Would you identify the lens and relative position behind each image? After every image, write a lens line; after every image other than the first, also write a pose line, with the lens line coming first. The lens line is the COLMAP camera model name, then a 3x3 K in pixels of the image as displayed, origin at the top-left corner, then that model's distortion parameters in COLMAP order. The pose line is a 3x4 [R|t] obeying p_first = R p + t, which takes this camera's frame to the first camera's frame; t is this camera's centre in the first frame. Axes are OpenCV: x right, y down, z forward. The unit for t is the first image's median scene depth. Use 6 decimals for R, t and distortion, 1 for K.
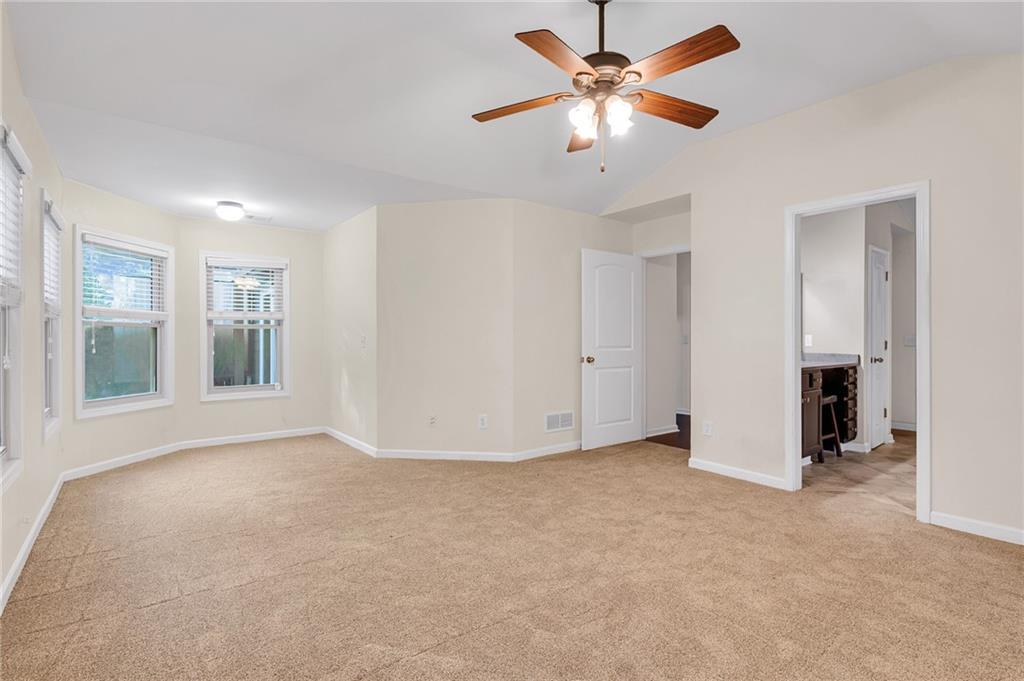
lens RADIAL K [[500.5, 0, 512.0], [0, 500.5, 340.5], [0, 0, 1]] dist [0.012469, 0.000150]
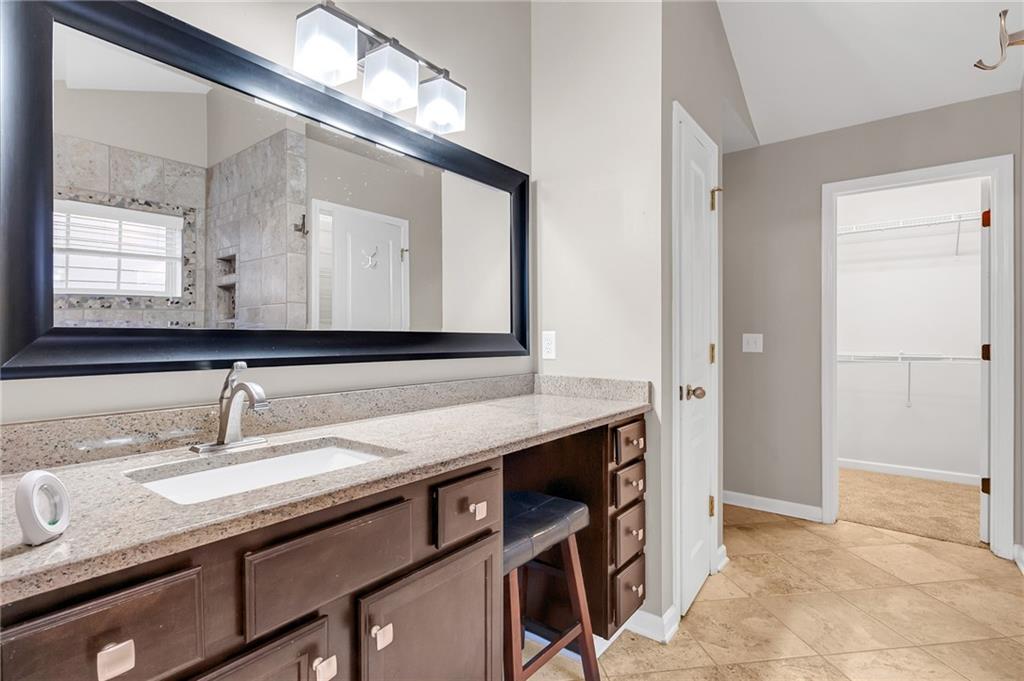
lens RADIAL K [[500.5, 0, 512.0], [0, 500.5, 340.5], [0, 0, 1]] dist [0.012469, 0.000150]
pose [[0.967599, -0.004750, 0.252446, 0.493057], [0.003137, 0.999972, 0.006792, -0.006955], [-0.252472, -0.005780, 0.967587, 0.660712]]
